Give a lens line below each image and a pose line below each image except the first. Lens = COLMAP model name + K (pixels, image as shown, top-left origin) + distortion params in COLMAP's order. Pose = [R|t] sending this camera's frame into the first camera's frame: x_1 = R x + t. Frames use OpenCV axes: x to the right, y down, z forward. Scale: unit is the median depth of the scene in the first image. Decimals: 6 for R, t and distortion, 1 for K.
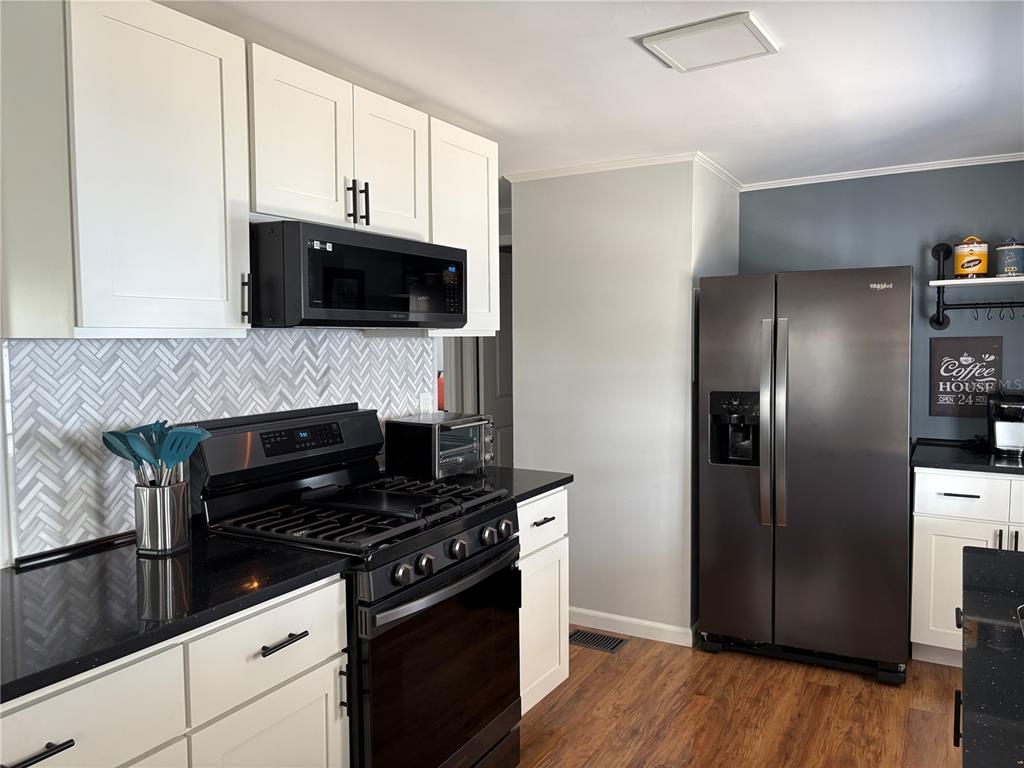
lens RADIAL K [[770.5, 0, 512.0], [0, 770.5, 384.0], [0, 0, 1]] dist [0.085143, -0.110935]
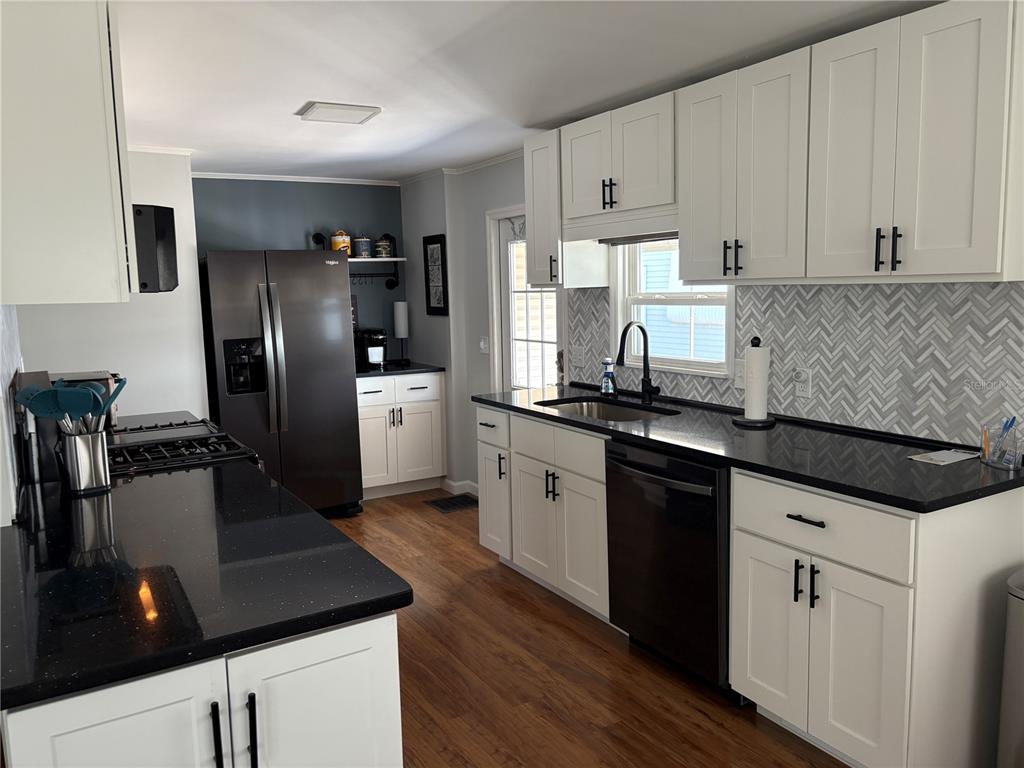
lens RADIAL K [[770.5, 0, 512.0], [0, 770.5, 384.0], [0, 0, 1]] dist [0.085143, -0.110935]
pose [[0.484191, -0.111669, 0.867807, -0.662791], [0.070047, 0.993586, 0.088772, 0.001947], [-0.872154, 0.017805, 0.488907, -0.049828]]
